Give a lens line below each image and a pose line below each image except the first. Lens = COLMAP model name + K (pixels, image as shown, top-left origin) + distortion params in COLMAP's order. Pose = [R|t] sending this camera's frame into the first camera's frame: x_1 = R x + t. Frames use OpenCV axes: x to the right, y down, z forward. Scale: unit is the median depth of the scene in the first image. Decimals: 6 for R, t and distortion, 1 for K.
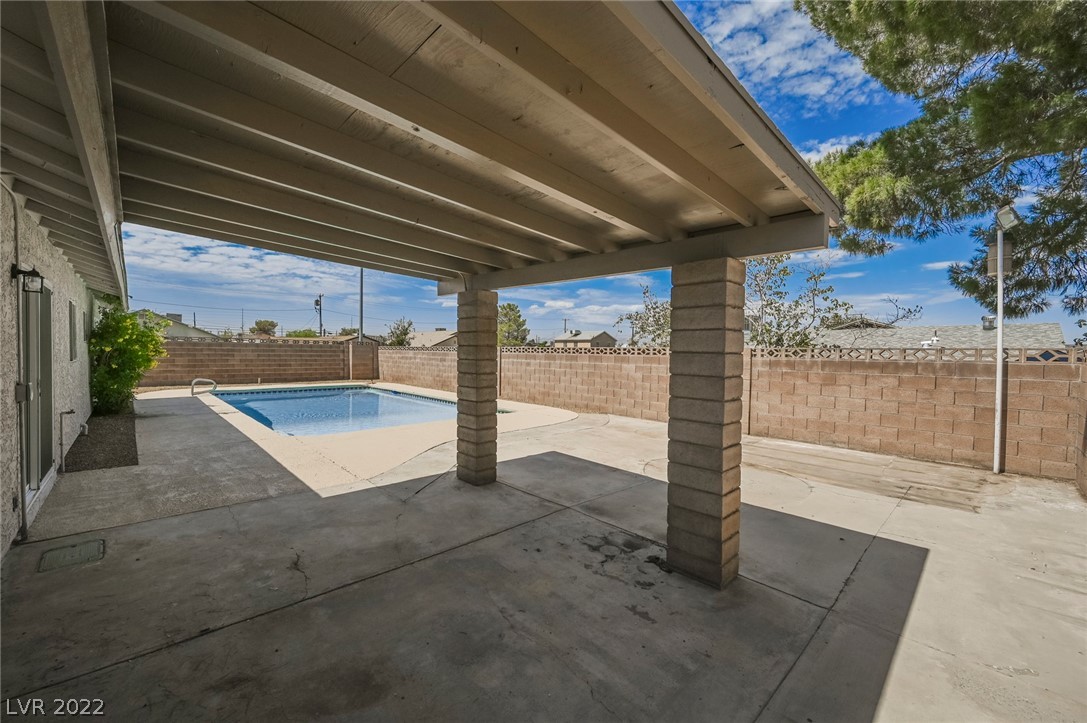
lens RADIAL K [[427.1, 0, 538.7], [0, 427.1, 361.3], [0, 0, 1]] dist [-0.001933, -0.000120]
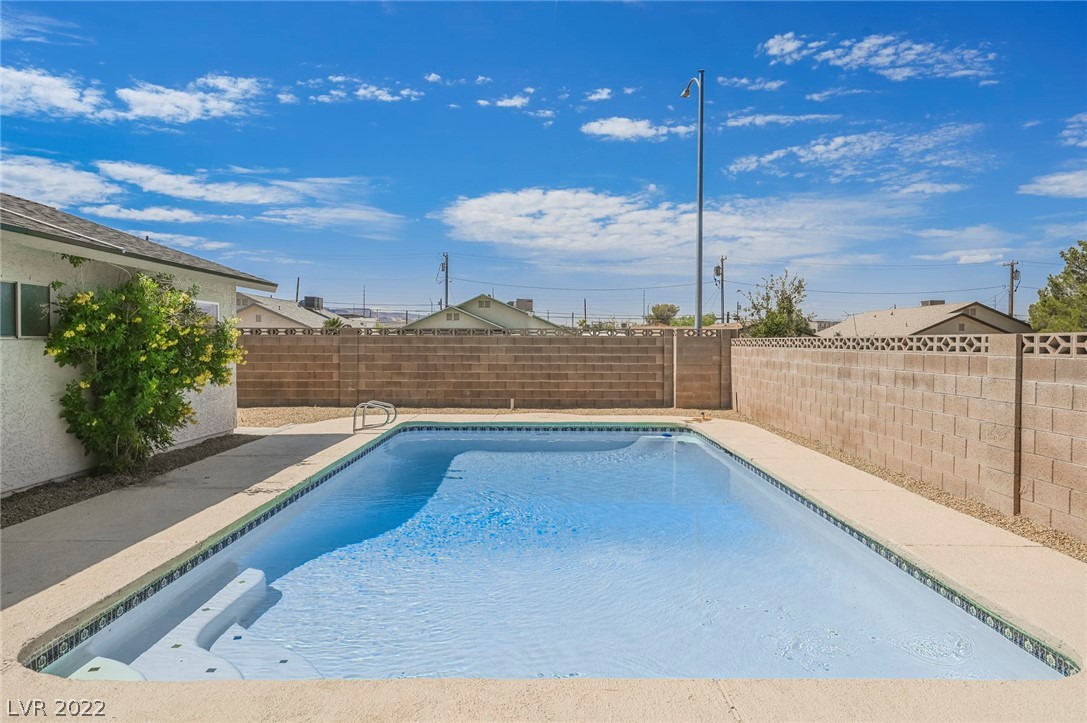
lens RADIAL K [[696.1, 0, 543.5], [0, 696.1, 361.5], [0, 0, 1]] dist [0.000657, -0.000207]
pose [[0.727434, 0.006671, -0.686145, -0.004918], [-0.008608, 0.999963, 0.000597, -0.009936], [0.686124, 0.005472, 0.727464, 0.345519]]
